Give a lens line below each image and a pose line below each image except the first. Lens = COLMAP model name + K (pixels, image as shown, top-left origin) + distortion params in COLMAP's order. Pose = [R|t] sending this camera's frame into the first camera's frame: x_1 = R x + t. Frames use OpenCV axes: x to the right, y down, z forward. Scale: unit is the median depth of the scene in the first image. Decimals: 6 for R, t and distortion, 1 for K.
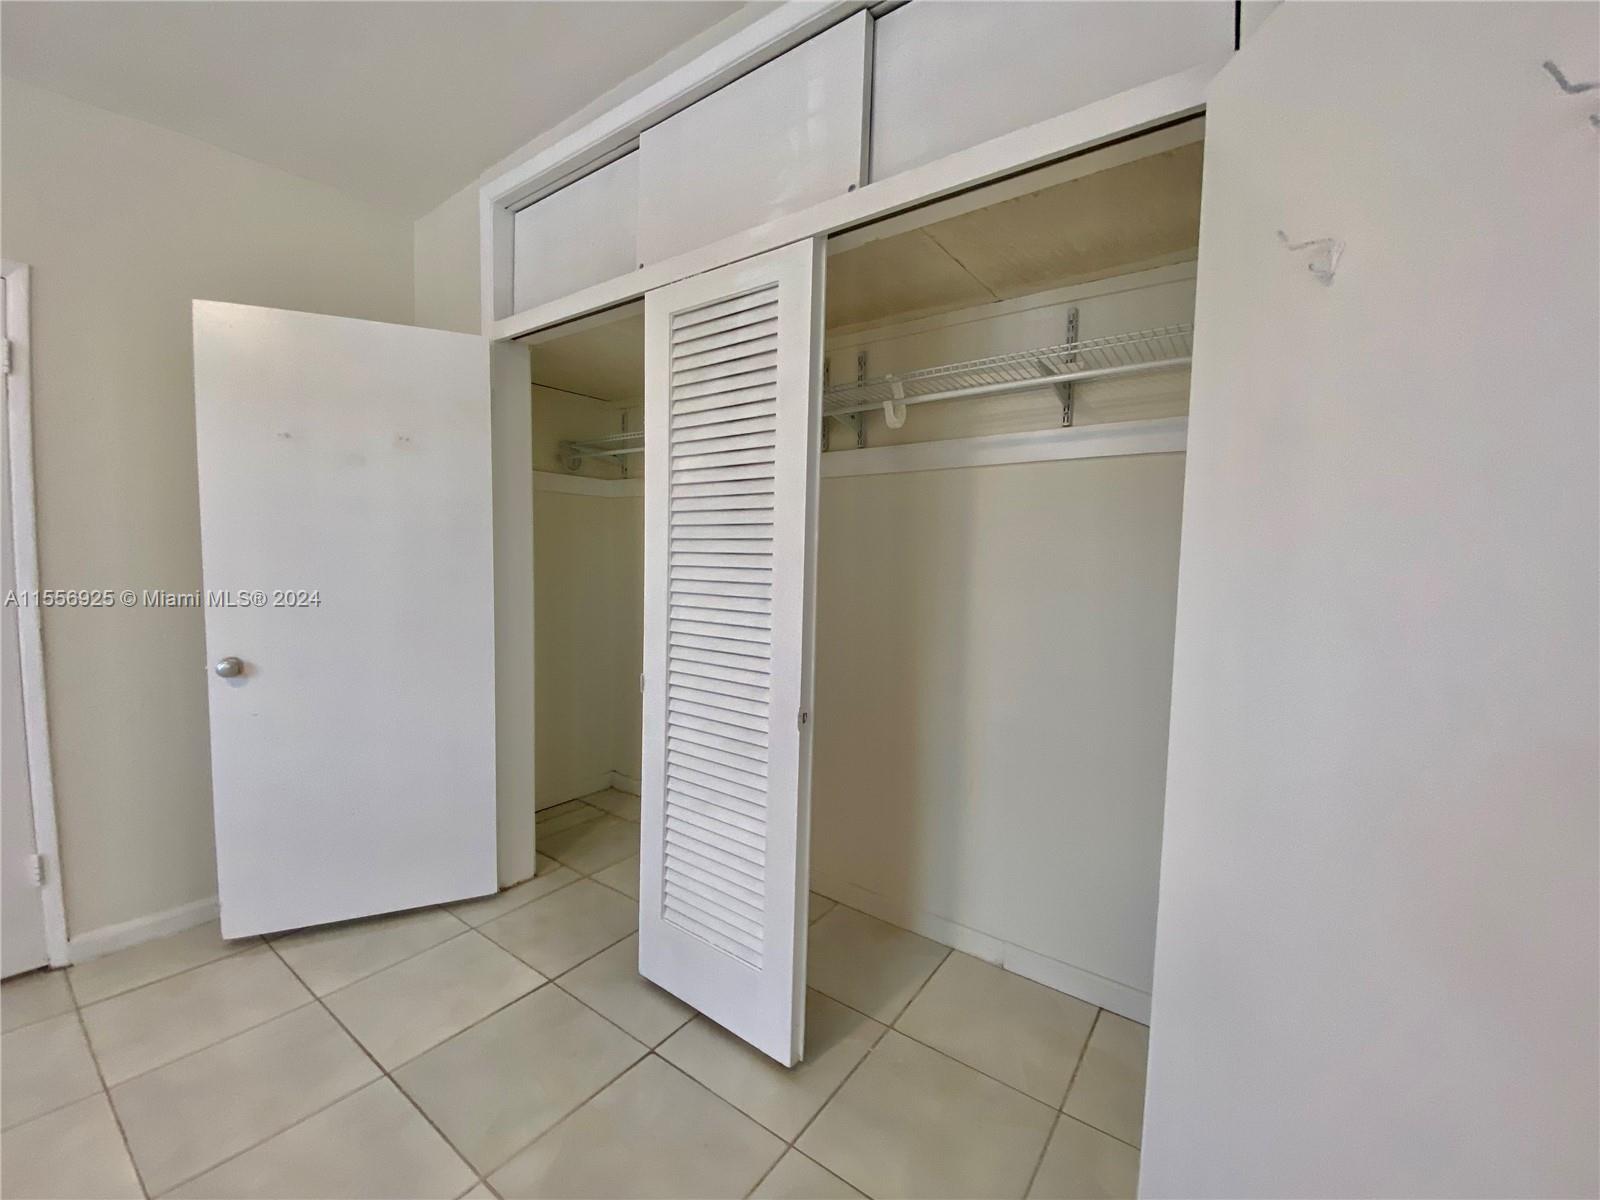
lens RADIAL K [[632.9, 0, 847.8], [0, 632.9, 583.4], [0, 0, 1]] dist [0.000097, -0.018787]
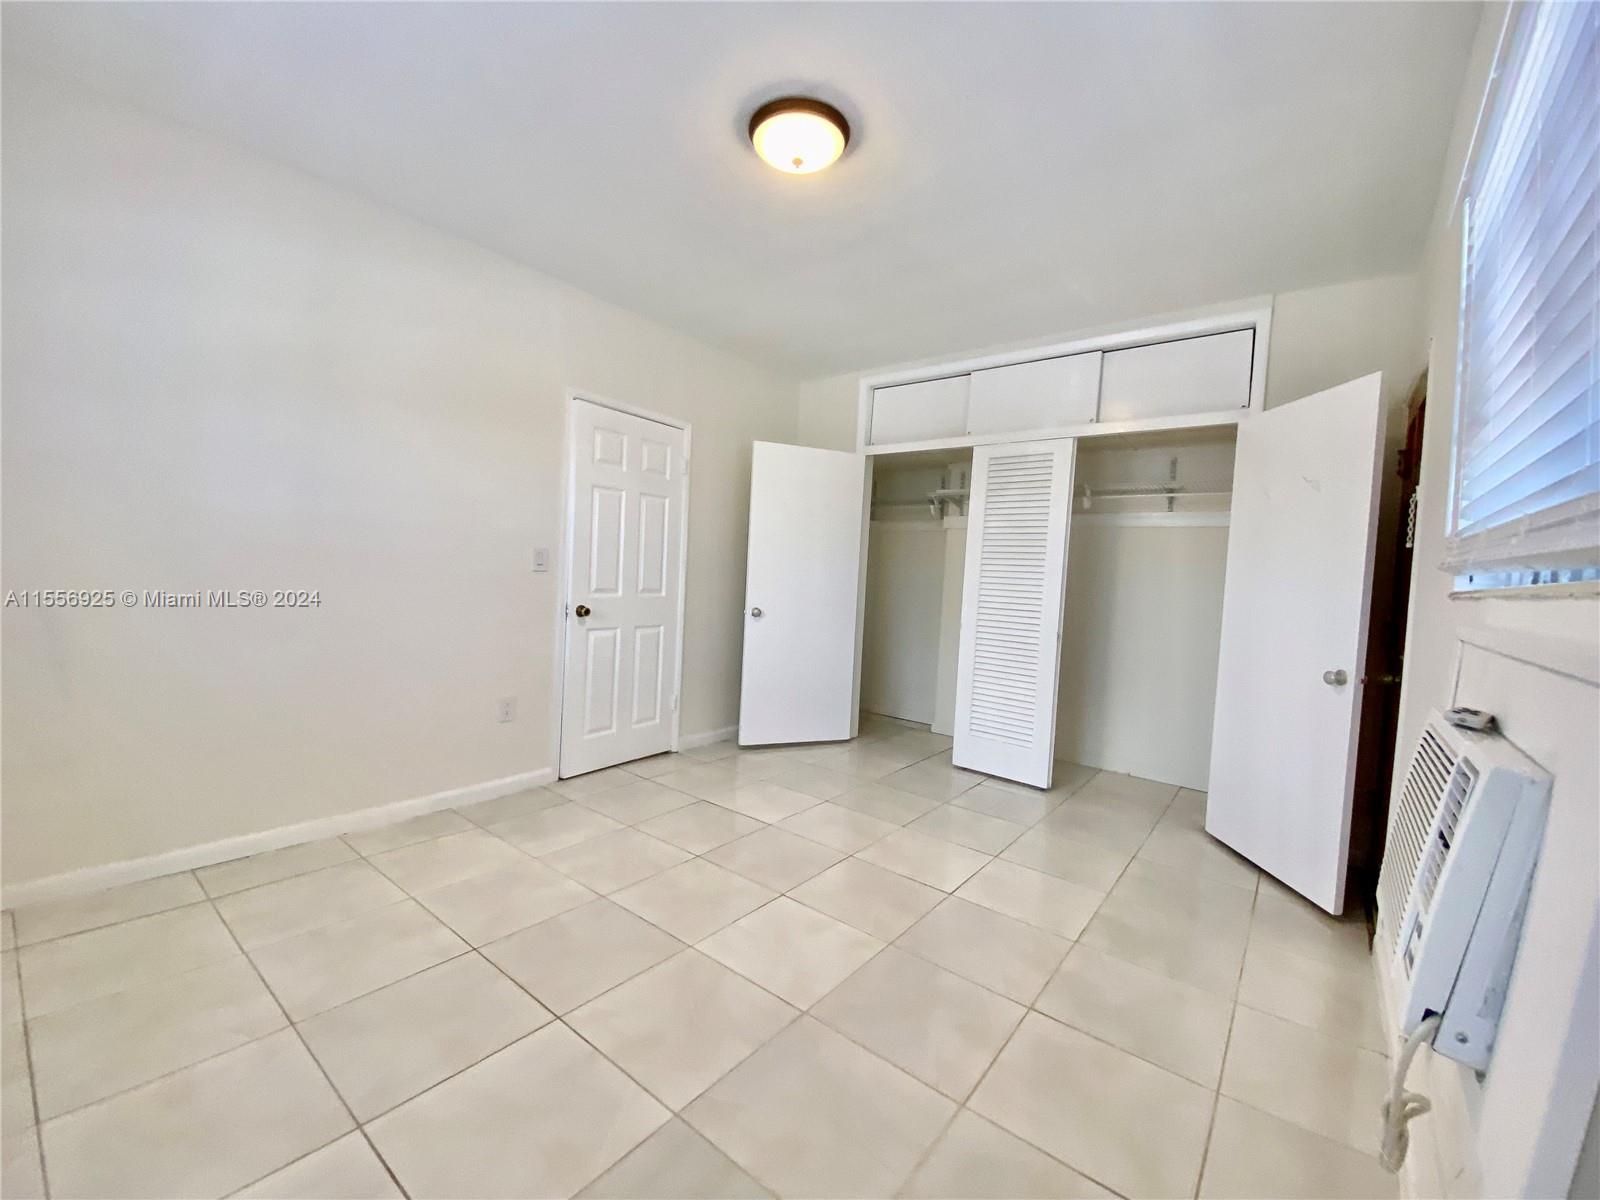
lens RADIAL K [[661.0, 0, 800.0], [0, 661.0, 600.0], [0, 0, 1]] dist [0.000492, 0.000008]
pose [[0.995798, 0.035057, -0.084602, -0.688582], [-0.037721, 0.998835, -0.030090, 0.162640], [0.083449, 0.033155, 0.995960, -1.293579]]
